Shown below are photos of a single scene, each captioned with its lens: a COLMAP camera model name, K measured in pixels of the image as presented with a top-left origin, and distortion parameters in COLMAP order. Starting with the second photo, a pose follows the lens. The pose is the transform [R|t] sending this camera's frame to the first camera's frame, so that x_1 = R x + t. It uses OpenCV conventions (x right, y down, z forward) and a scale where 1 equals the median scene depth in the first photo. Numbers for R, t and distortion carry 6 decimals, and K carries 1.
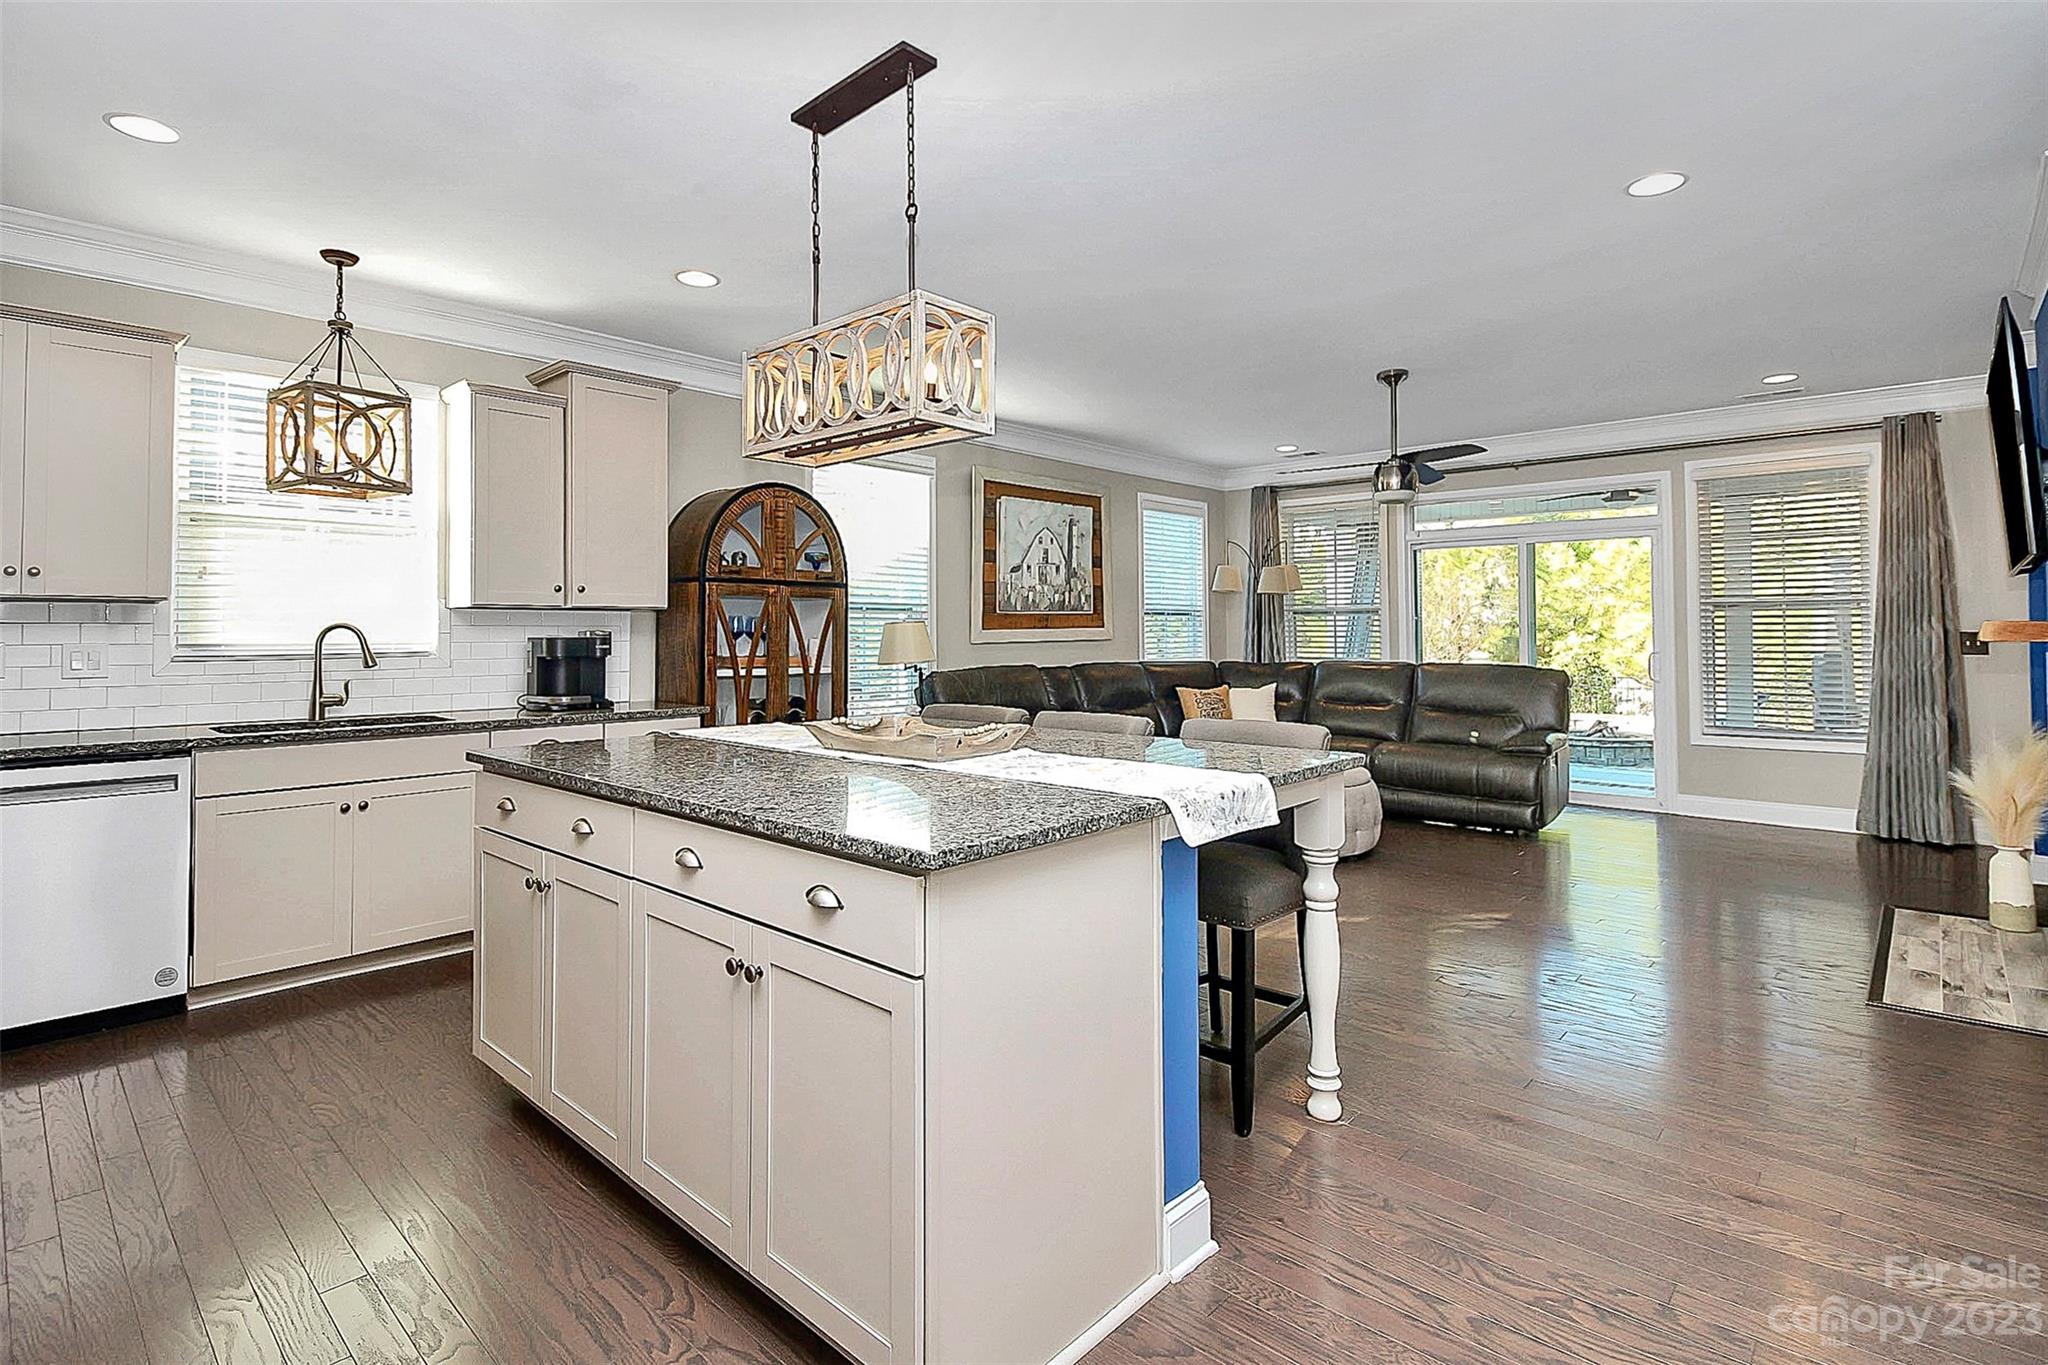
lens RADIAL K [[977.5, 0, 1017.1], [0, 977.5, 600.3], [0, 0, 1]] dist [-0.014929, -0.000837]
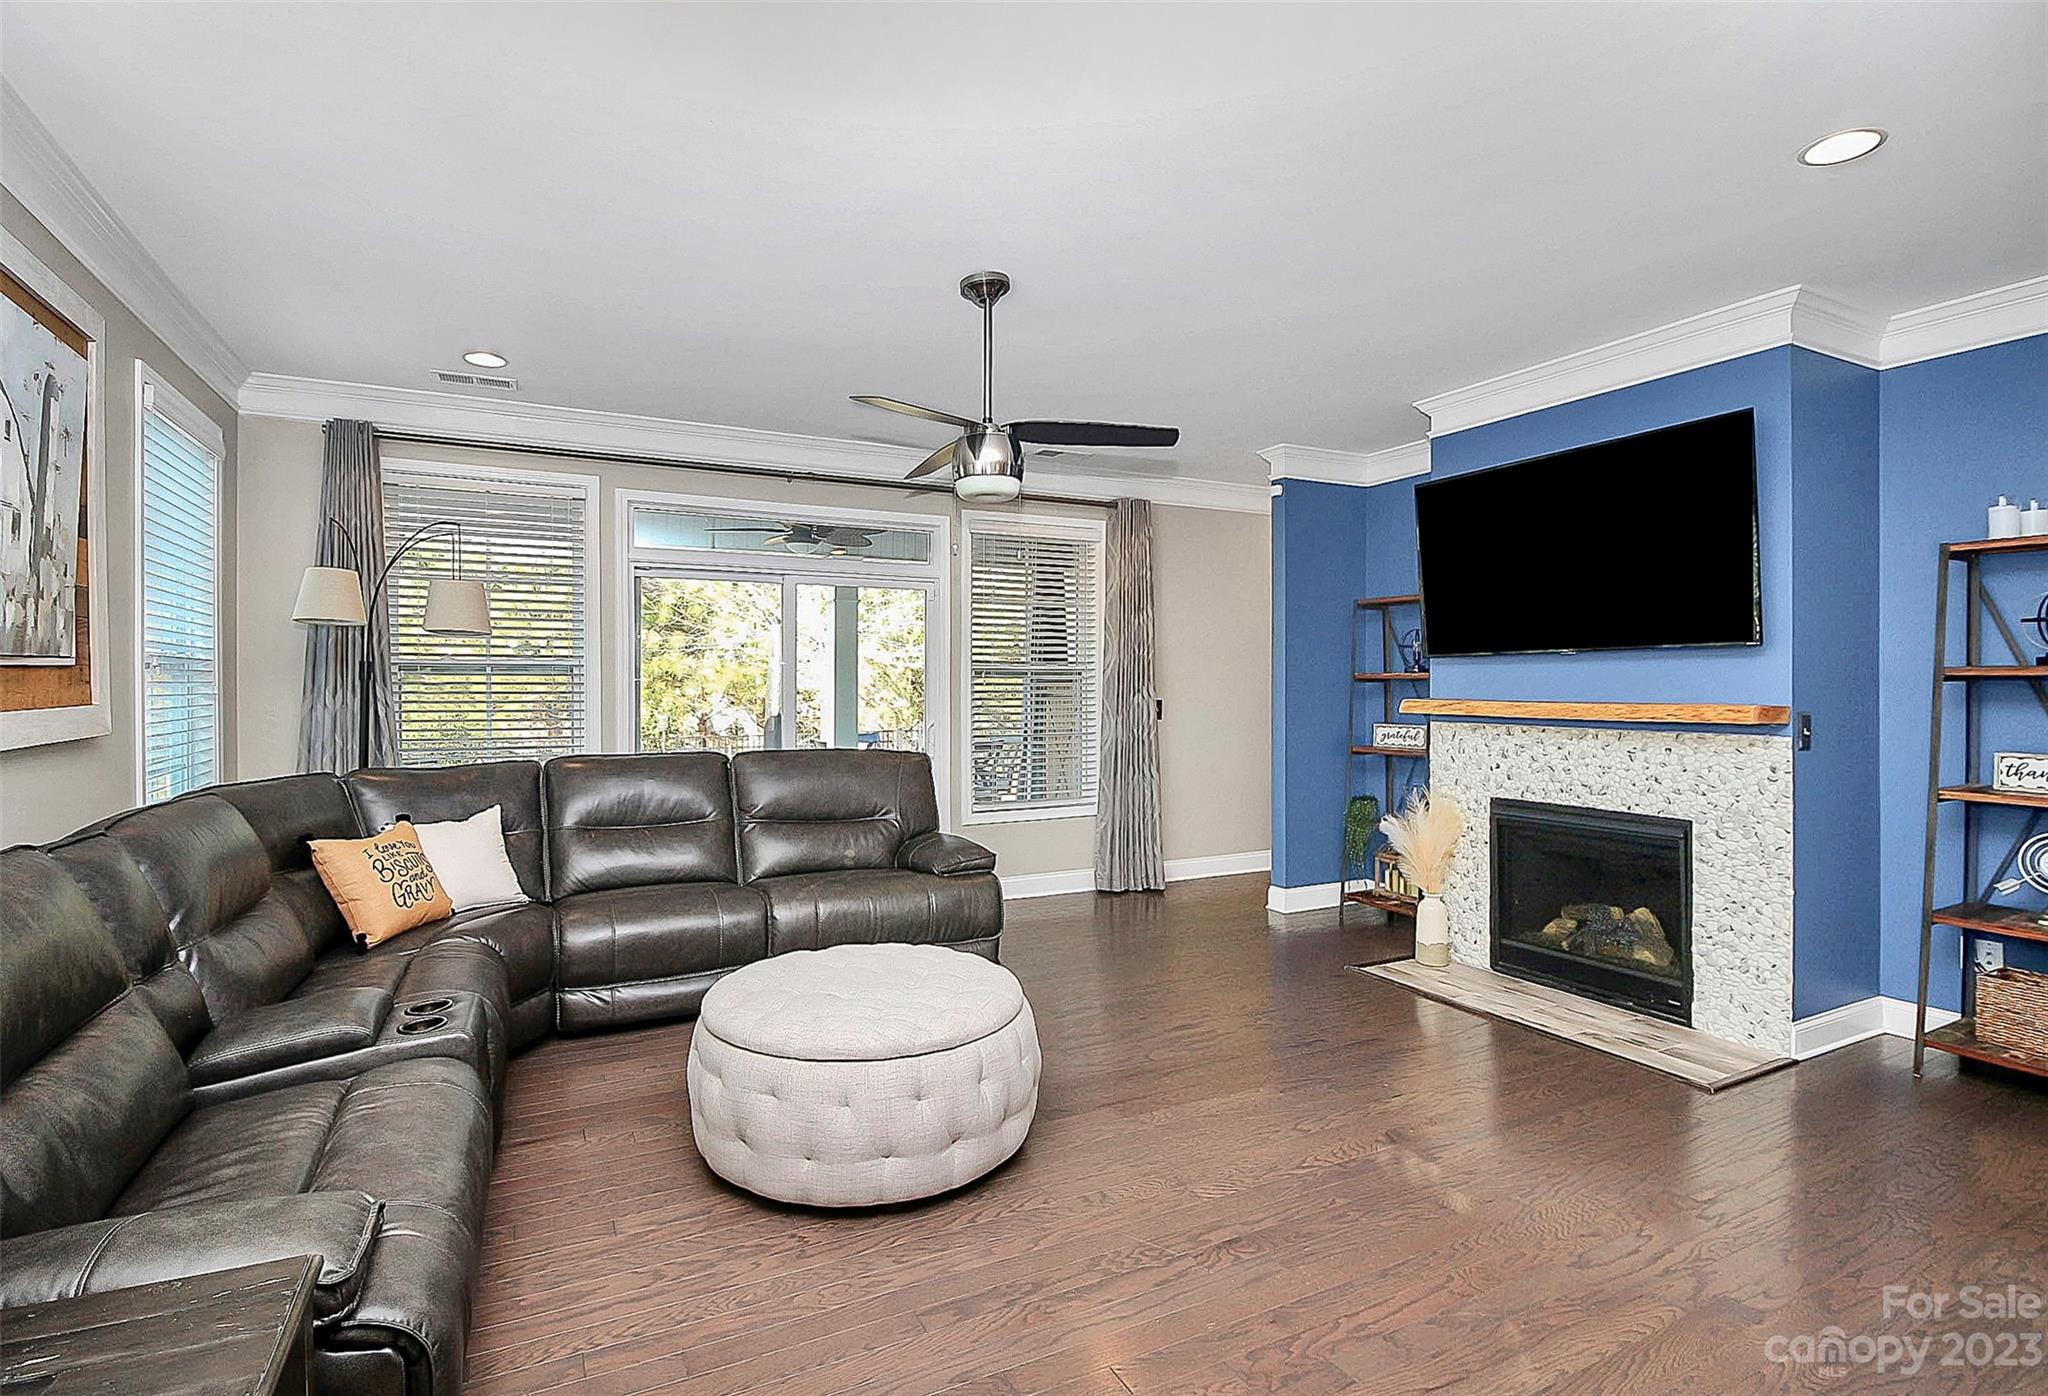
lens RADIAL K [[989.5, 0, 1006.1], [0, 989.5, 695.8], [0, 0, 1]] dist [0.003033, 0.000069]
pose [[0.336007, -0.010226, 0.941804, -0.158497], [-0.032951, 0.999201, 0.022605, 0.005985], [-0.941283, -0.038629, 0.335402, 0.659527]]
